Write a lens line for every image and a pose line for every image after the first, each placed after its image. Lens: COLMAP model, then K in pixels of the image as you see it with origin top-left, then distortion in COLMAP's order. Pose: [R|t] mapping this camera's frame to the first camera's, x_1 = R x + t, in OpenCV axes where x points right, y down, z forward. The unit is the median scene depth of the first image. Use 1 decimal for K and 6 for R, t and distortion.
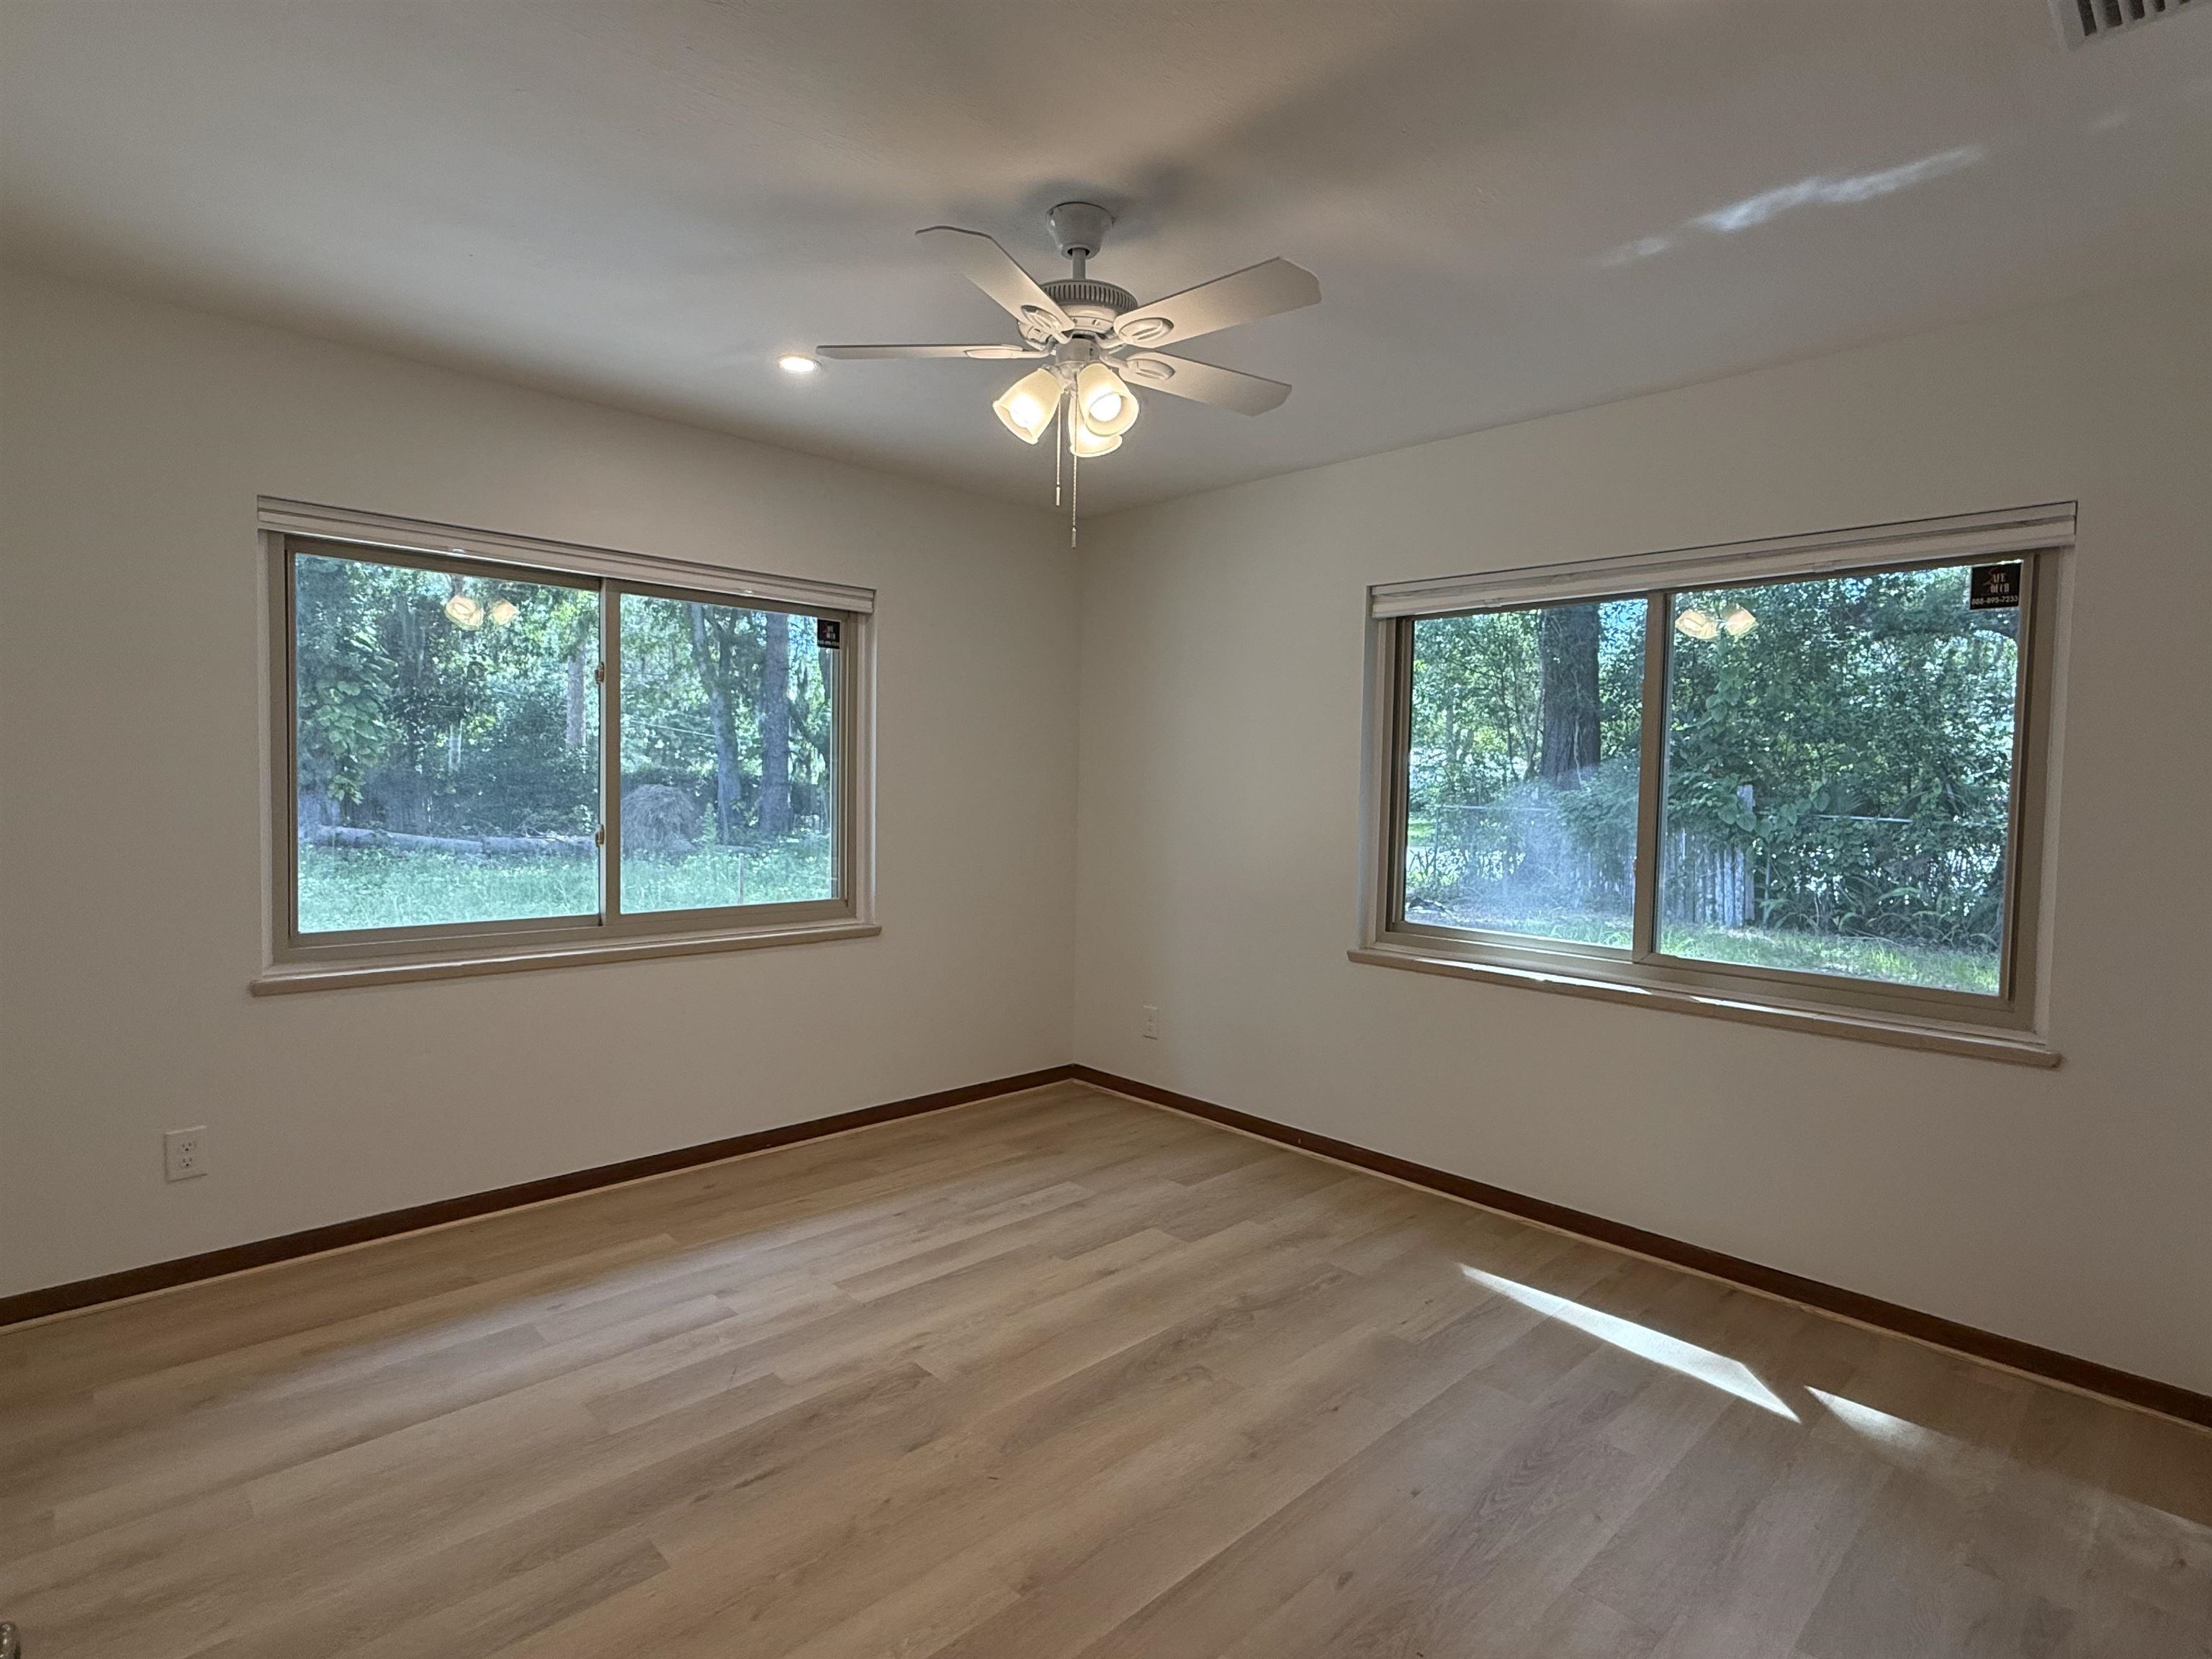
lens RADIAL K [[1117.2, 0, 1106.0], [0, 1117.2, 829.5], [0, 0, 1]] dist [0.000508, 0.000211]
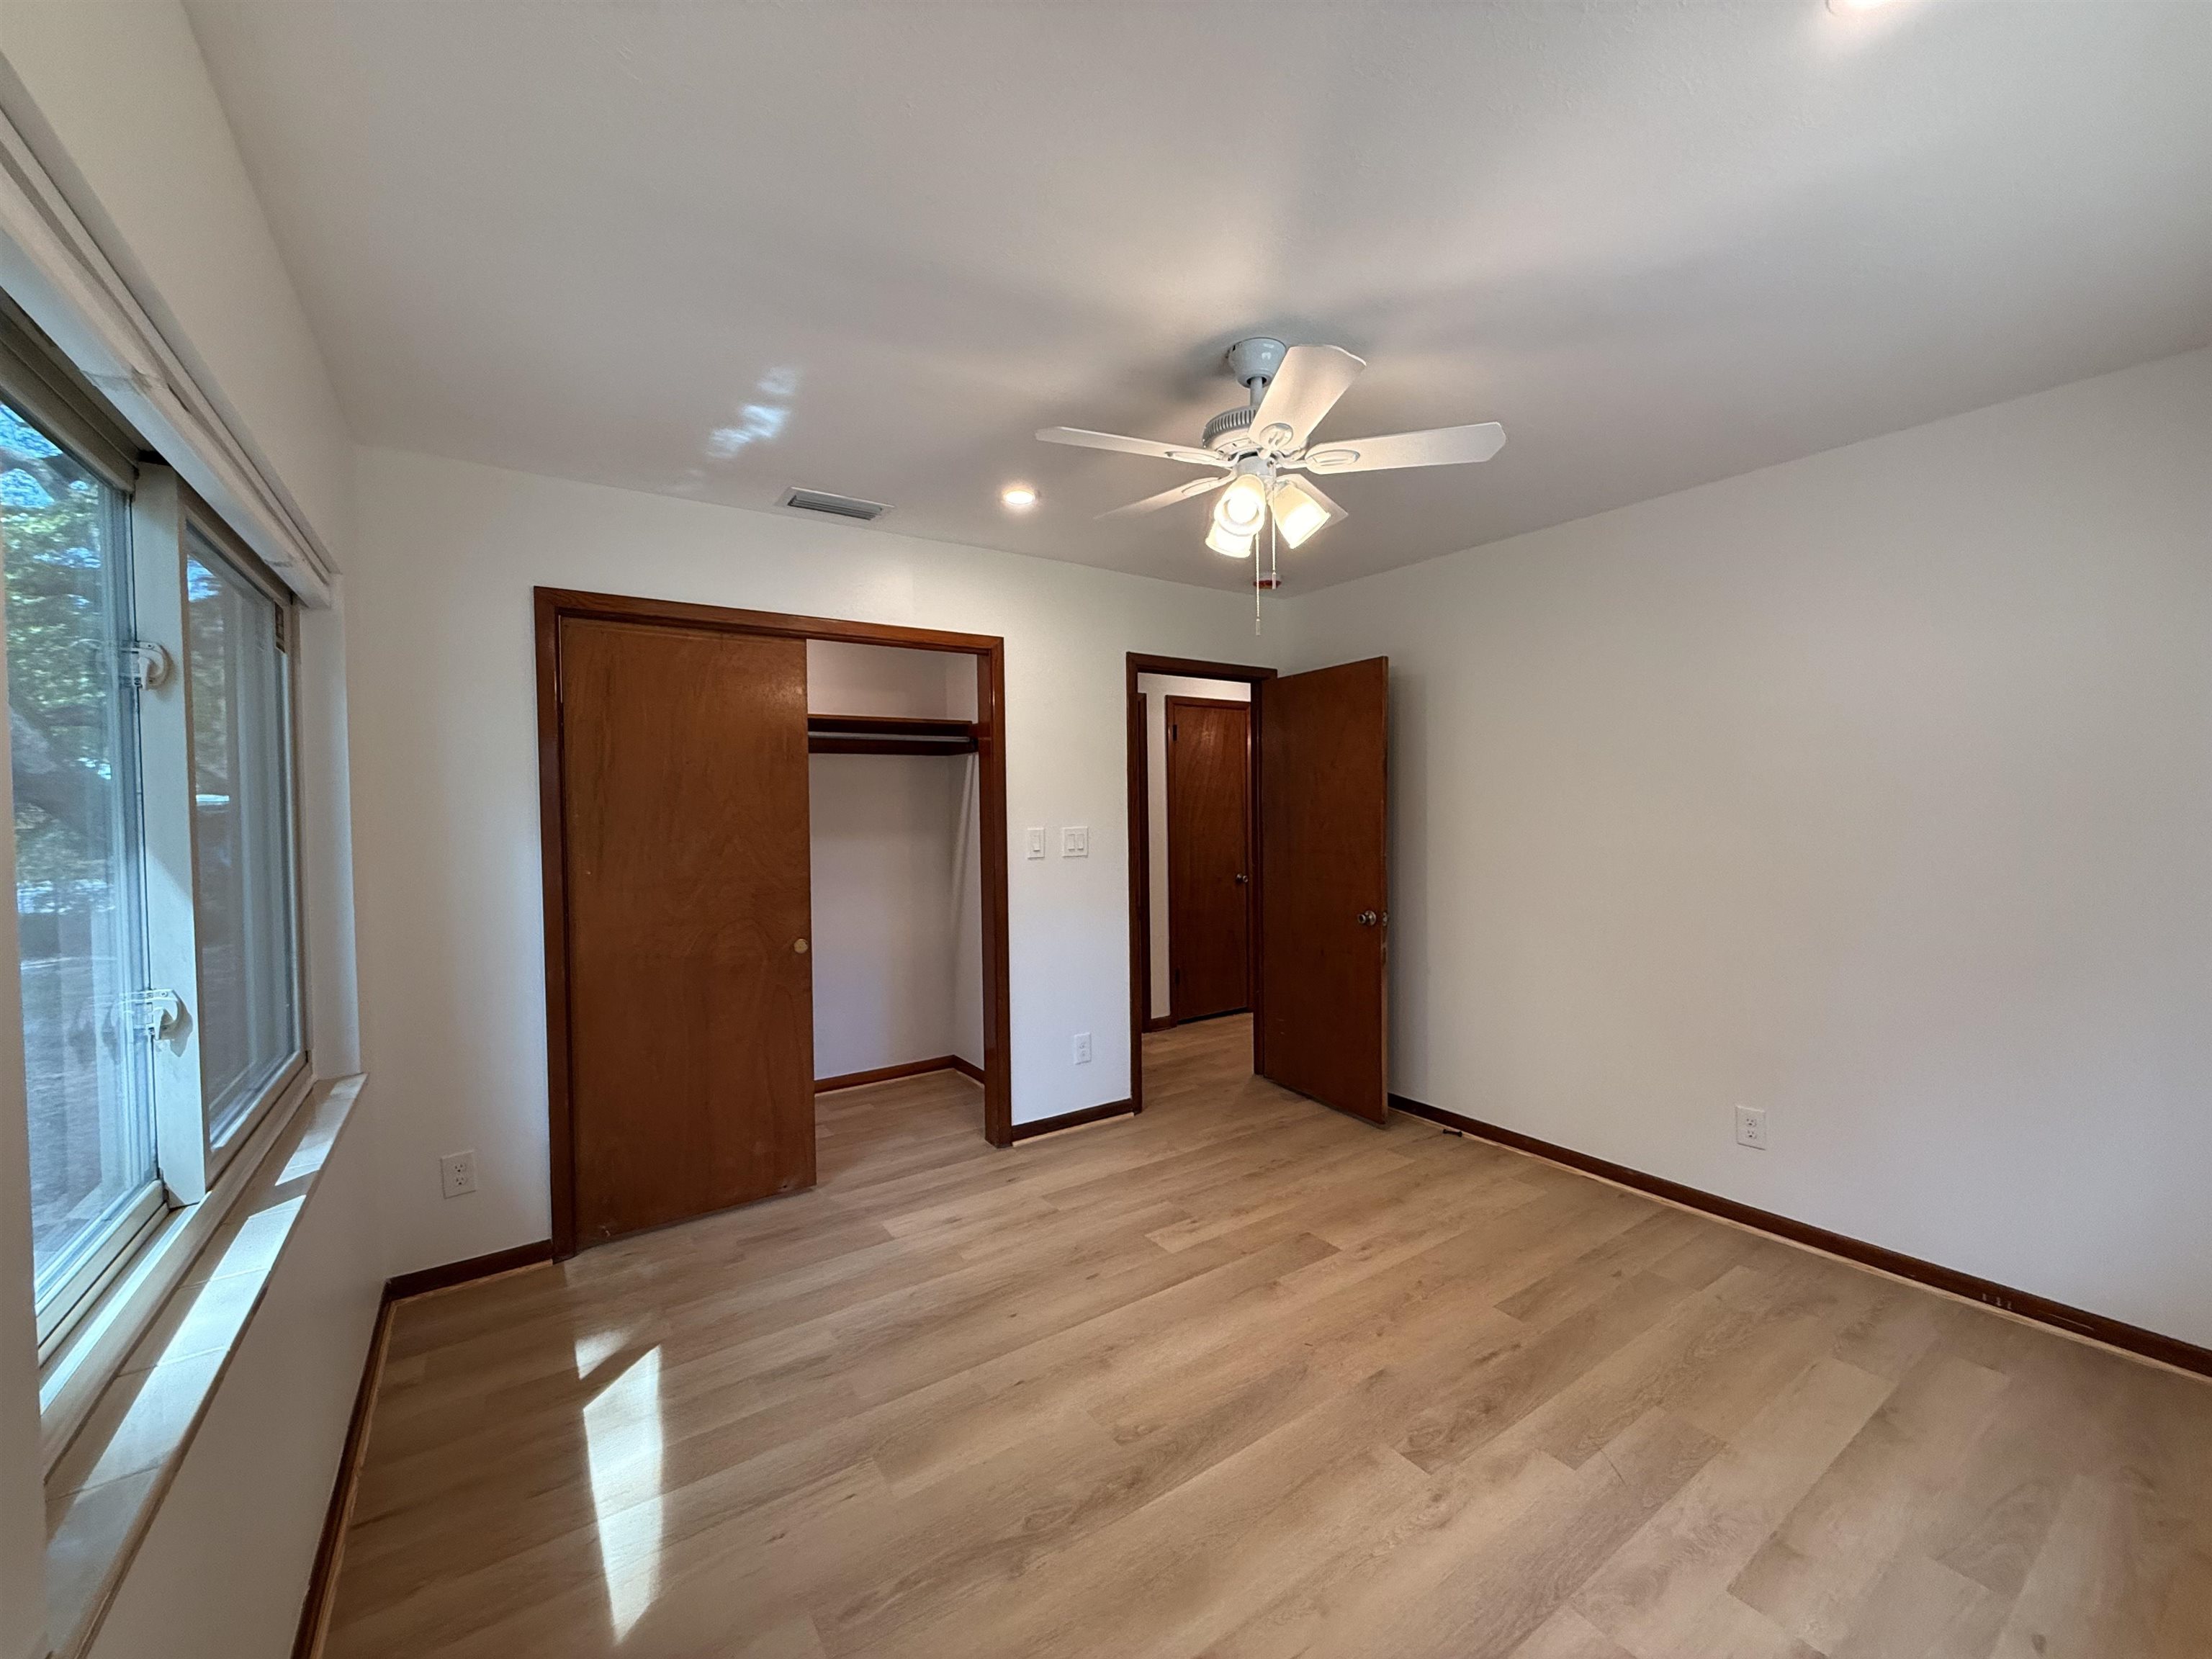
lens RADIAL K [[885.5, 0, 1106.0], [0, 885.5, 829.5], [0, 0, 1]] dist [0.006362, -0.000173]
pose [[-0.985686, -0.013792, 0.168024, -0.026924], [0.000002, 0.996647, 0.081819, -0.122492], [-0.168589, 0.080649, -0.982382, 1.848230]]
